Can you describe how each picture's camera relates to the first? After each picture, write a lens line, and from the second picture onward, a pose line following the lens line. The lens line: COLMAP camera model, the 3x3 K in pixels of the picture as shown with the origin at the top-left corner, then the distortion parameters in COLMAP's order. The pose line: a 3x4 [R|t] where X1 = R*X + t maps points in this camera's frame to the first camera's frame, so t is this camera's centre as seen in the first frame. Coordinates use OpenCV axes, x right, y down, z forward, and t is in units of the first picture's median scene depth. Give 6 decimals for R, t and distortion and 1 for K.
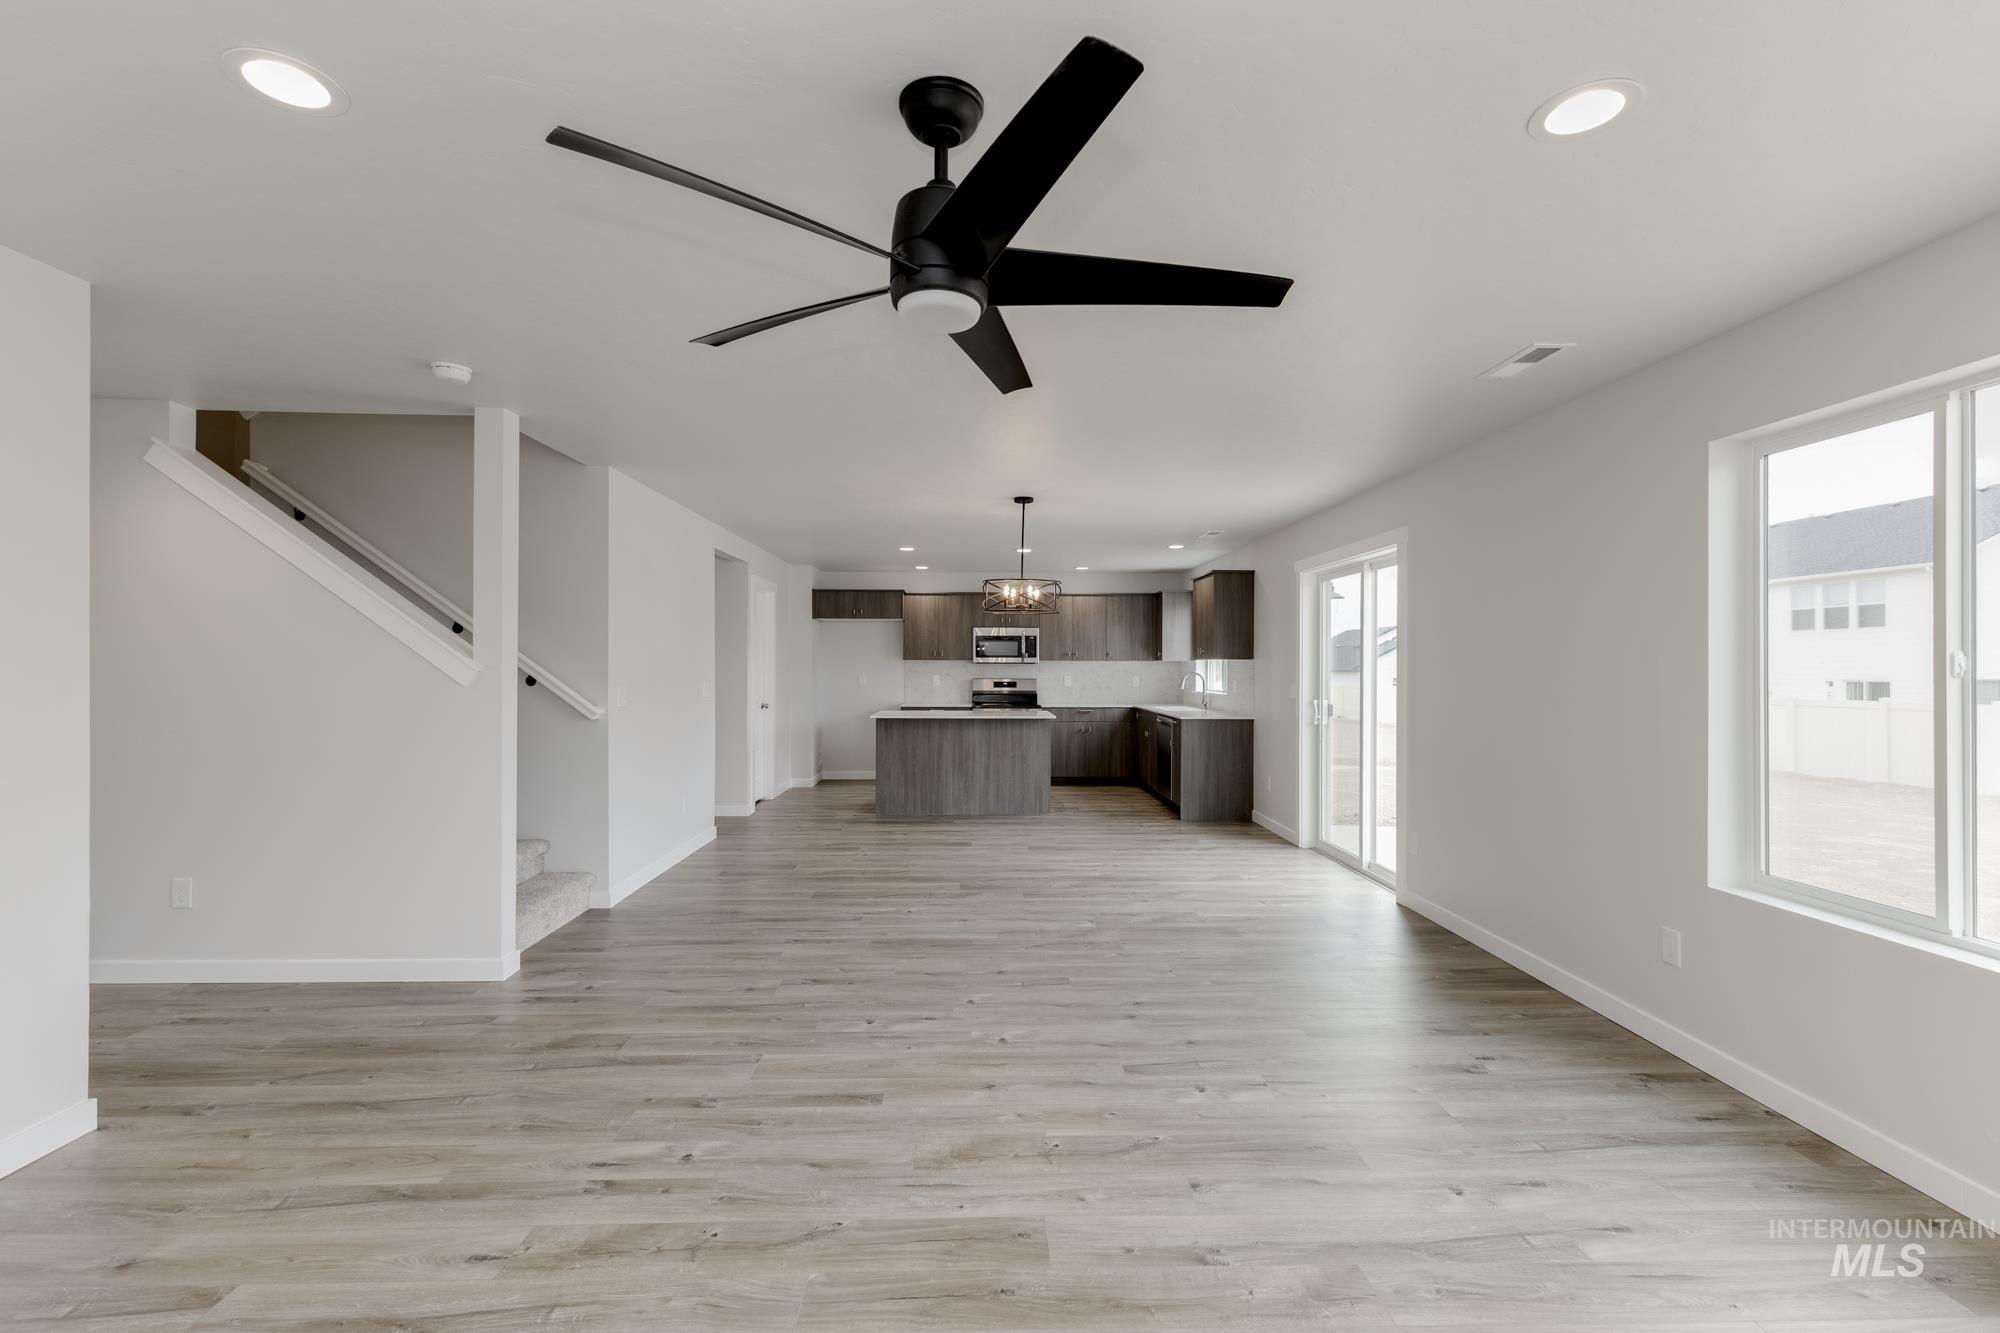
lens RADIAL K [[894.9, 0, 987.7], [0, 894.9, 665.9], [0, 0, 1]] dist [0.011827, -0.001629]
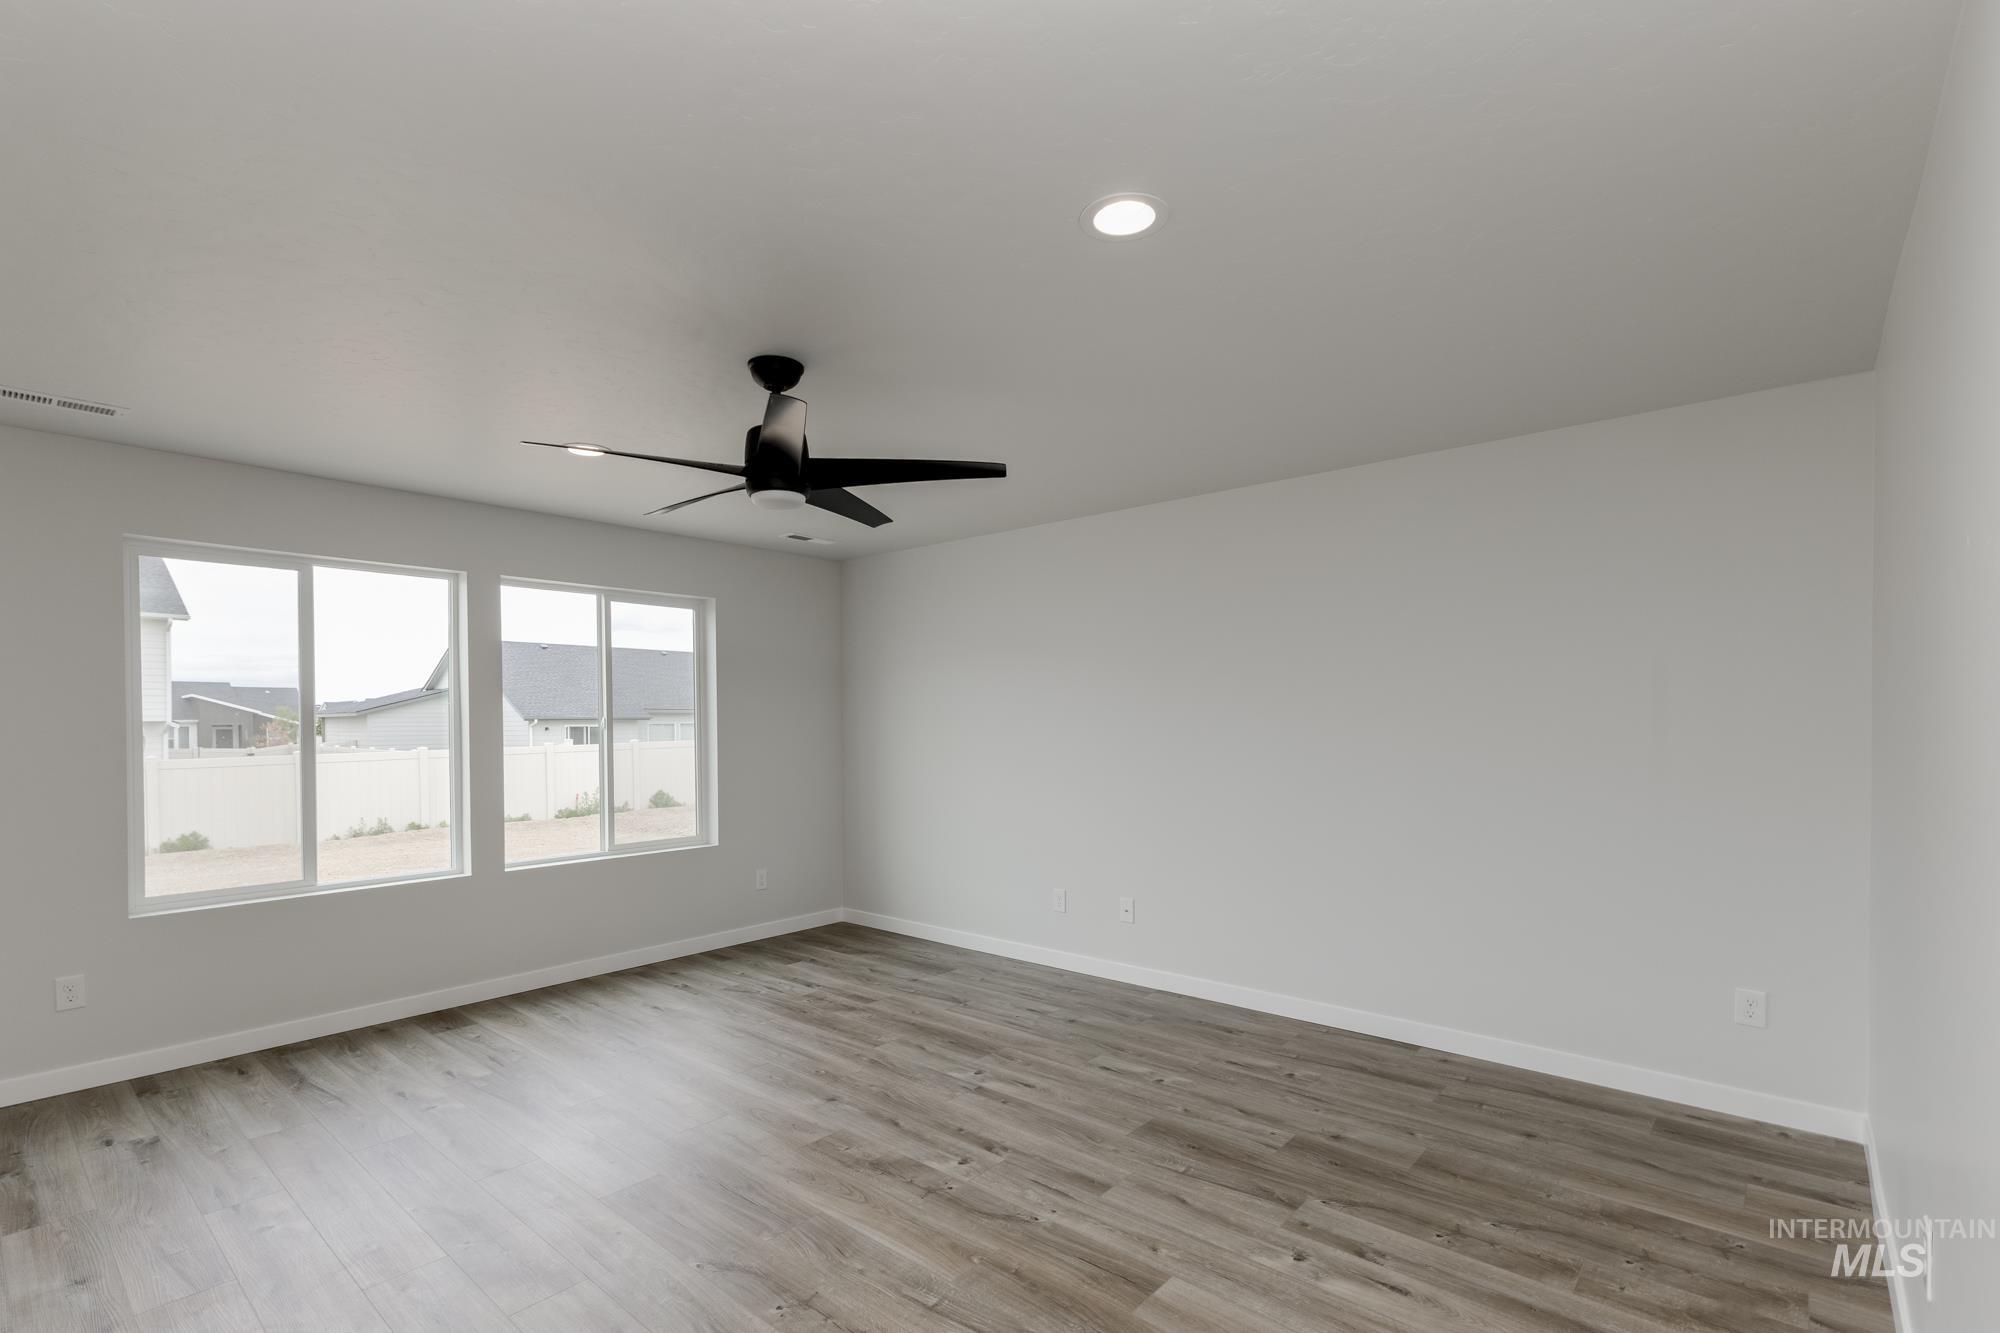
lens RADIAL K [[894.9, 0, 977.6], [0, 894.9, 733.6], [0, 0, 1]] dist [0.011827, -0.001629]
pose [[-0.733564, -0.005247, 0.679600, -0.988942], [0.005545, 0.999891, 0.013706, -0.006918], [-0.679598, 0.013822, -0.733454, 1.372073]]
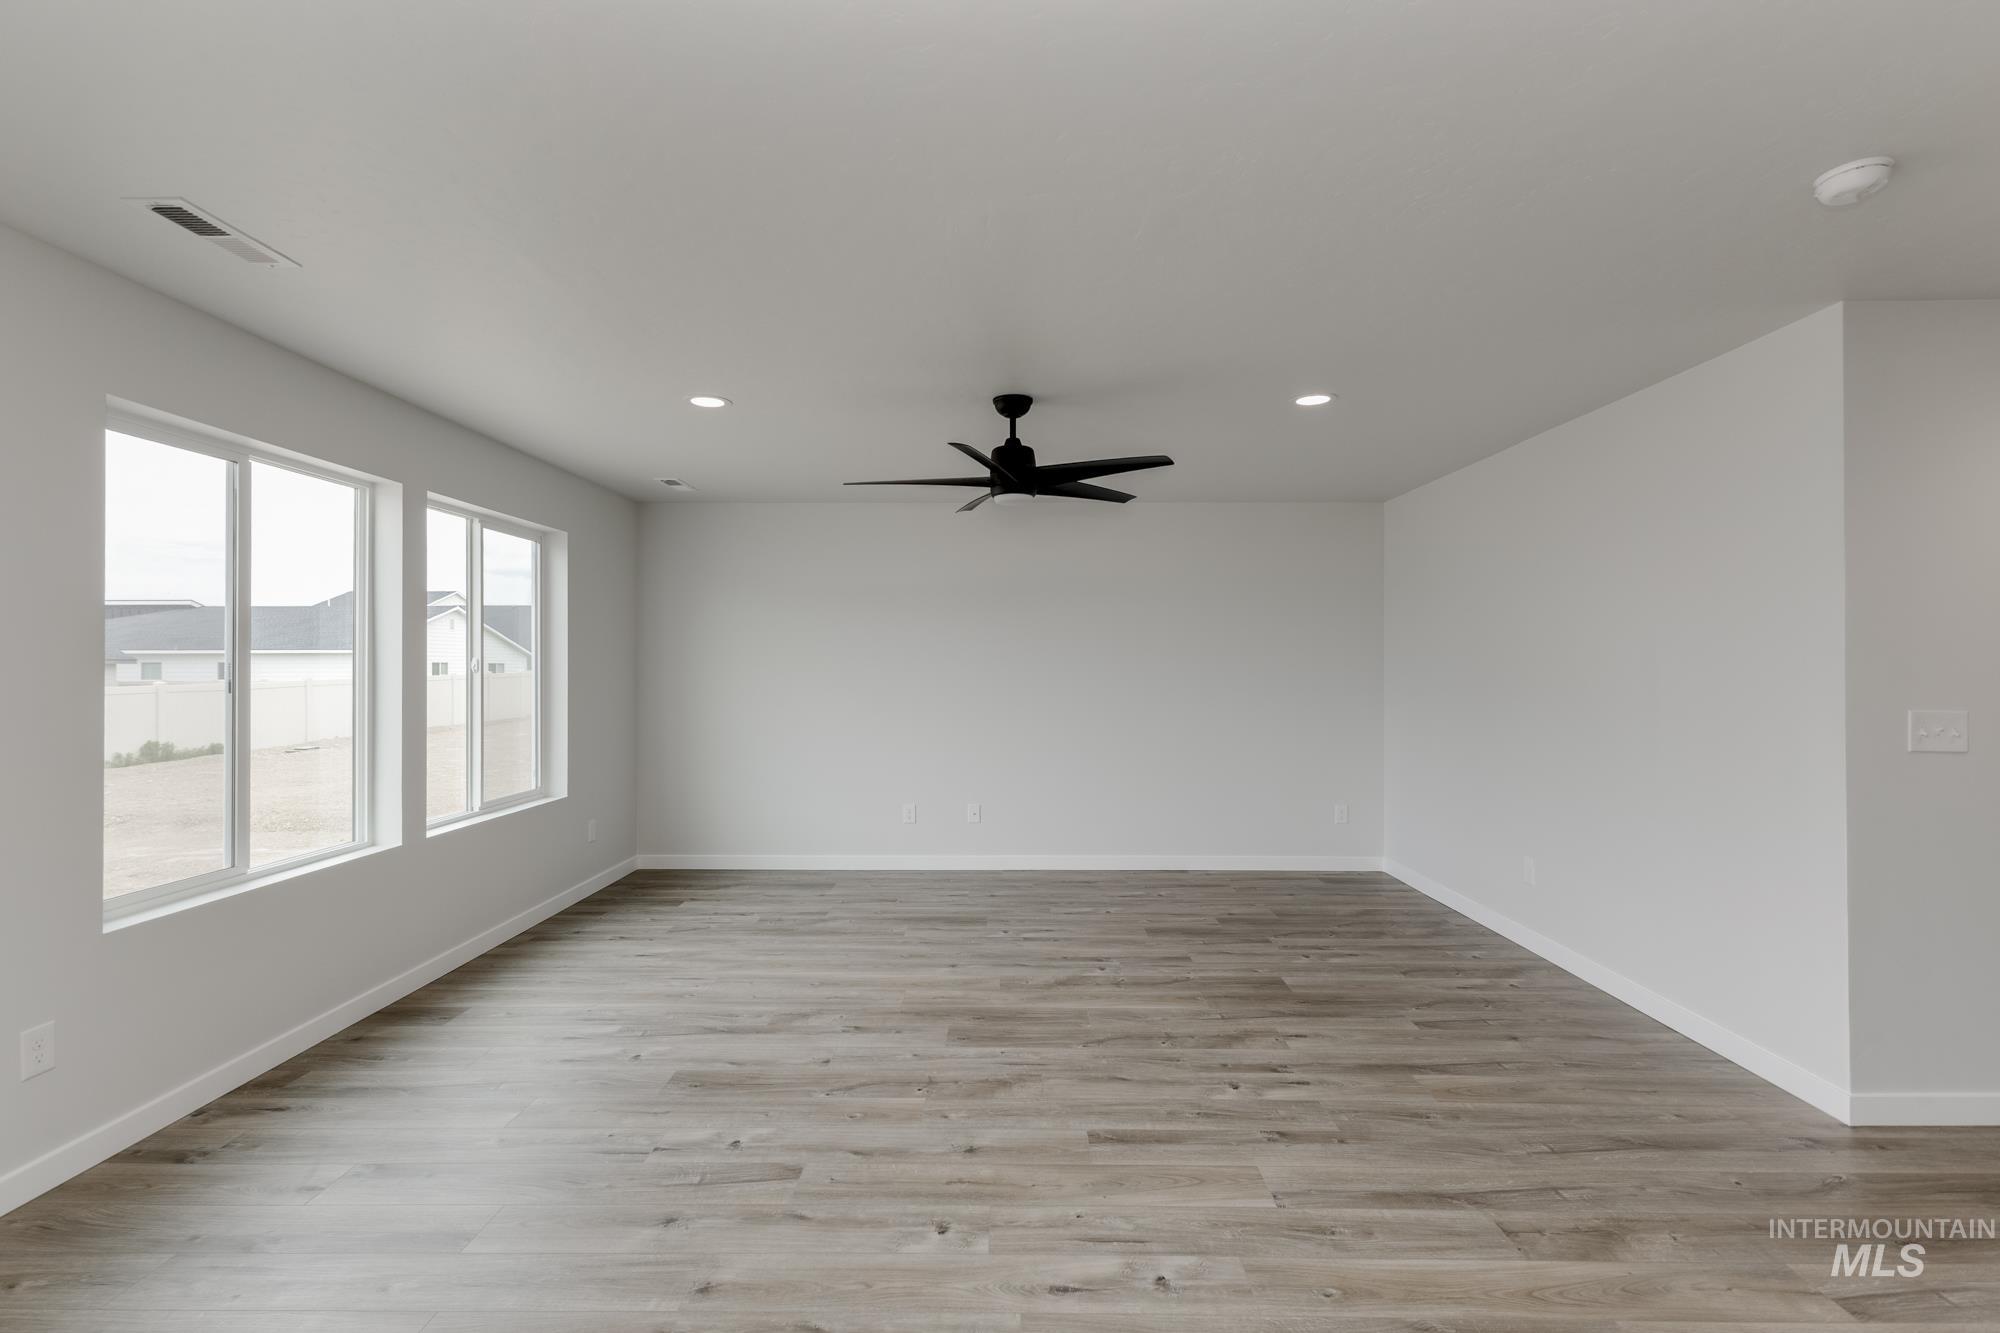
lens RADIAL K [[894.9, 0, 986.3], [0, 894.9, 660.9], [0, 0, 1]] dist [0.011827, -0.001629]
pose [[-0.999101, -0.001552, 0.042360, -0.058155], [-0.001877, 0.999969, -0.007630, -0.002908], [-0.042347, -0.007703, -0.999073, 2.224793]]
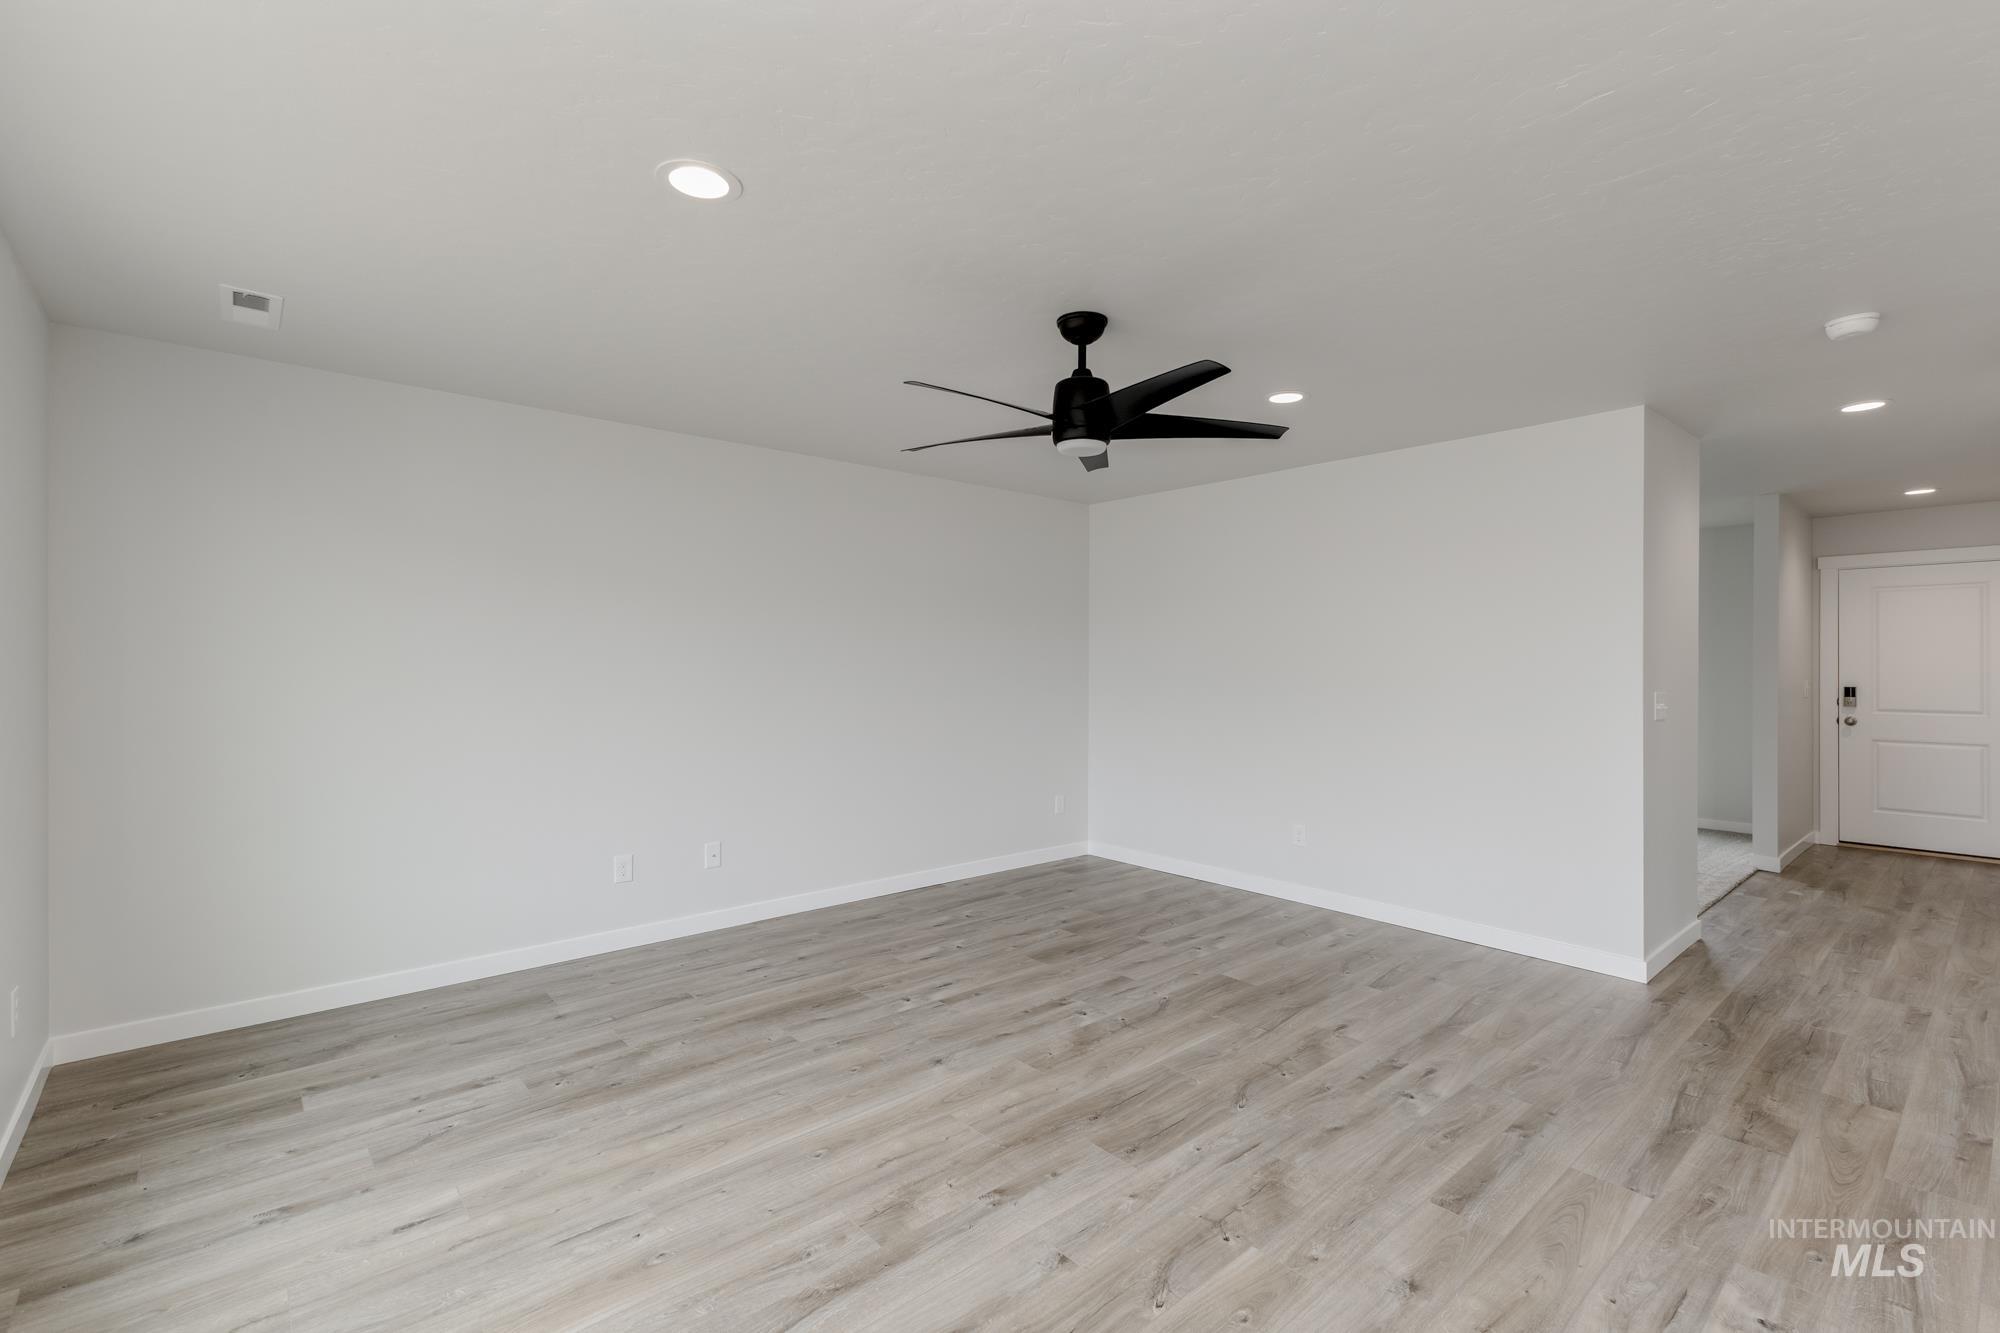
lens RADIAL K [[894.9, 0, 1011.2], [0, 894.9, 668.6], [0, 0, 1]] dist [0.011827, -0.001629]
pose [[-0.766994, -0.000437, -0.641654, 0.797542], [-0.005306, 0.999970, 0.005662, -0.000856], [0.641632, 0.007747, -0.766973, 1.568210]]
